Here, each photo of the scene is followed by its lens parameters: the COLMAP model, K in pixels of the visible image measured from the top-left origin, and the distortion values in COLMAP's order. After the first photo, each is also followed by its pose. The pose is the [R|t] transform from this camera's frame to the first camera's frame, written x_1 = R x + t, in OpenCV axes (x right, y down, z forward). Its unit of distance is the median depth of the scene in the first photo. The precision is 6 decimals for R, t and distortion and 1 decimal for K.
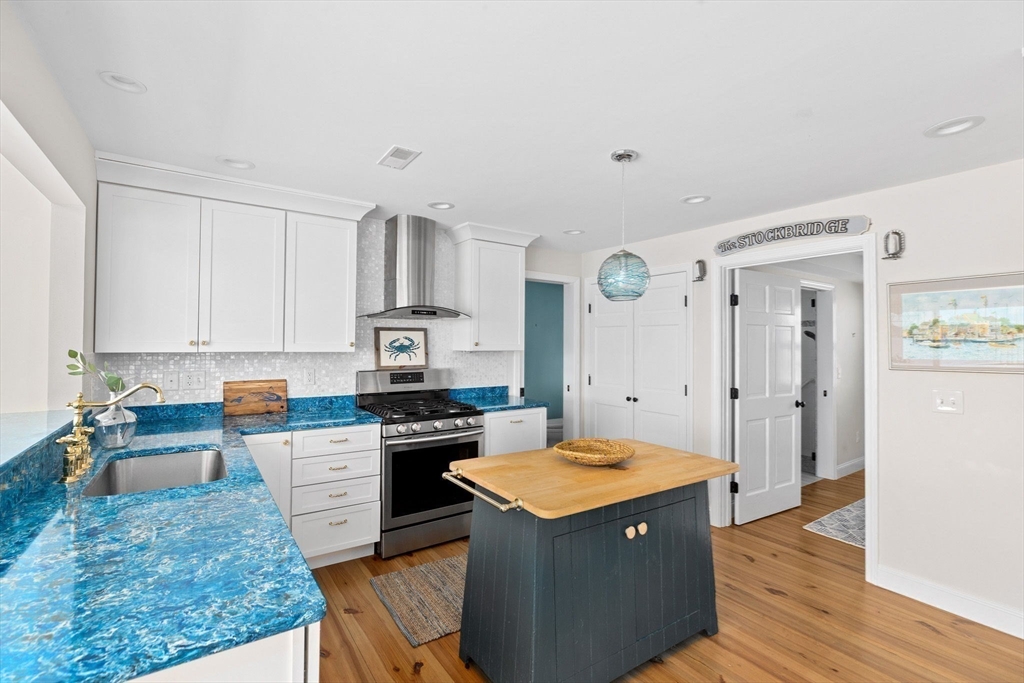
lens RADIAL K [[458.5, 0, 515.7], [0, 458.5, 337.0], [0, 0, 1]] dist [-0.012811, 0.001583]
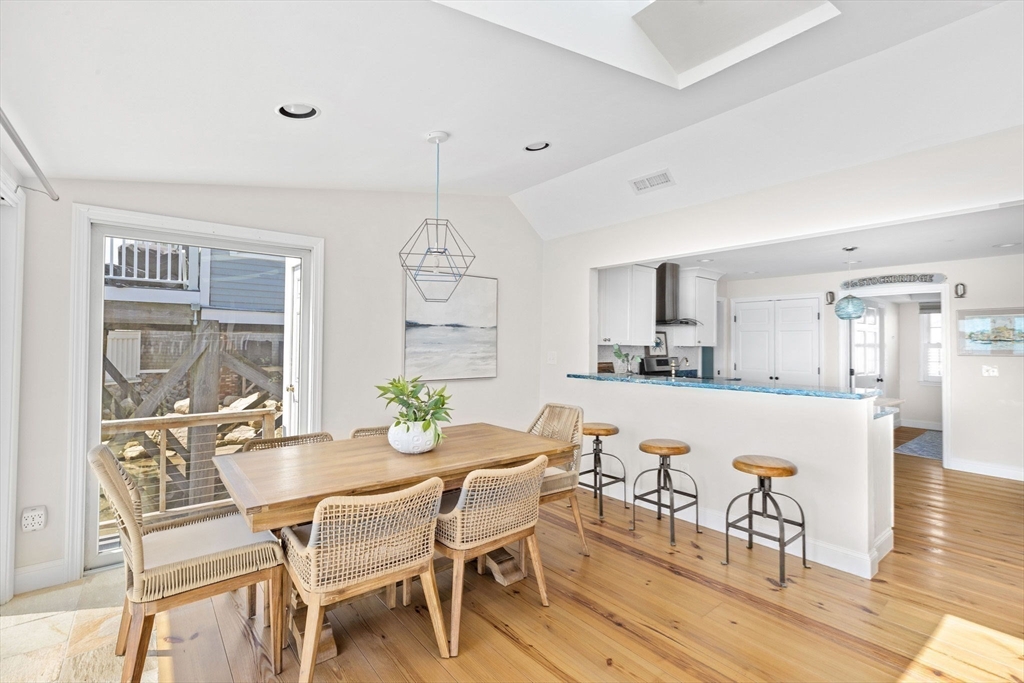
lens RADIAL K [[458.5, 0, 510.8], [0, 458.5, 338.9], [0, 0, 1]] dist [-0.012811, 0.001583]
pose [[0.997498, 0.004502, 0.070554, -1.008246], [-0.004562, 0.999989, 0.000699, 0.007724], [-0.070550, -0.001019, 0.997508, -0.653462]]
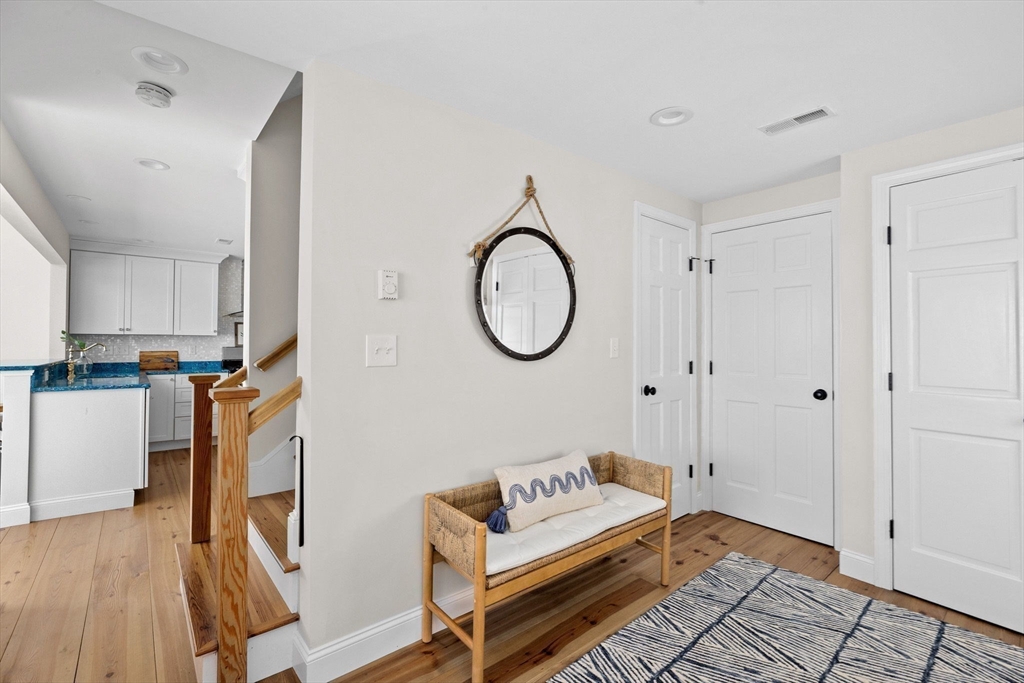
lens RADIAL K [[458.5, 0, 517.1], [0, 458.5, 336.1], [0, 0, 1]] dist [-0.012811, 0.001583]
pose [[0.996300, 0.003236, 0.085878, 0.683050], [-0.003305, 0.999994, 0.000660, 0.029819], [-0.085875, -0.000941, 0.996305, -0.910490]]
